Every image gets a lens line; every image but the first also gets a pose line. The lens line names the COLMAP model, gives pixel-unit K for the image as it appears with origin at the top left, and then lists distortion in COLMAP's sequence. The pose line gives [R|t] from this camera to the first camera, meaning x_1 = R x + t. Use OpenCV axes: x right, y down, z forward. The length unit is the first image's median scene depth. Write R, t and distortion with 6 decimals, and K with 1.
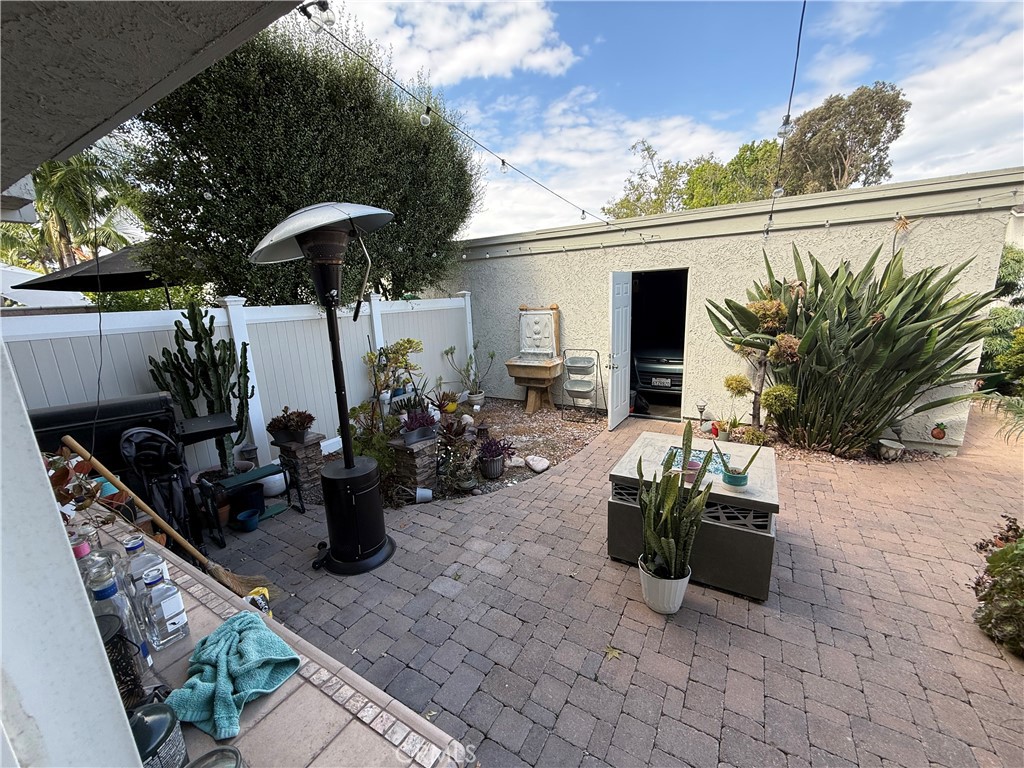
lens RADIAL K [[407.5, 0, 510.4], [0, 407.5, 385.5], [0, 0, 1]] dist [0.002076, 0.000259]
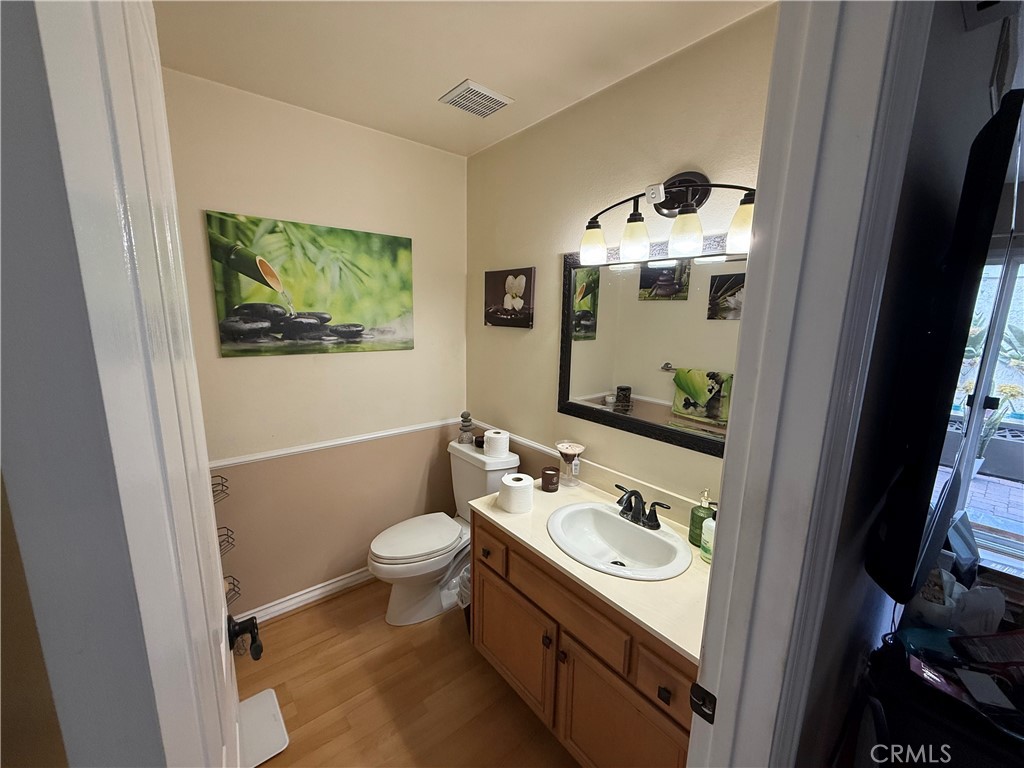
lens RADIAL K [[407.5, 0, 515.8], [0, 407.5, 383.4], [0, 0, 1]] dist [0.002076, 0.000259]
pose [[0.937176, 0.121496, -0.327017, -0.567811], [-0.133536, 0.990937, -0.014533, 0.229593], [0.322288, 0.057288, 0.944907, -0.849109]]
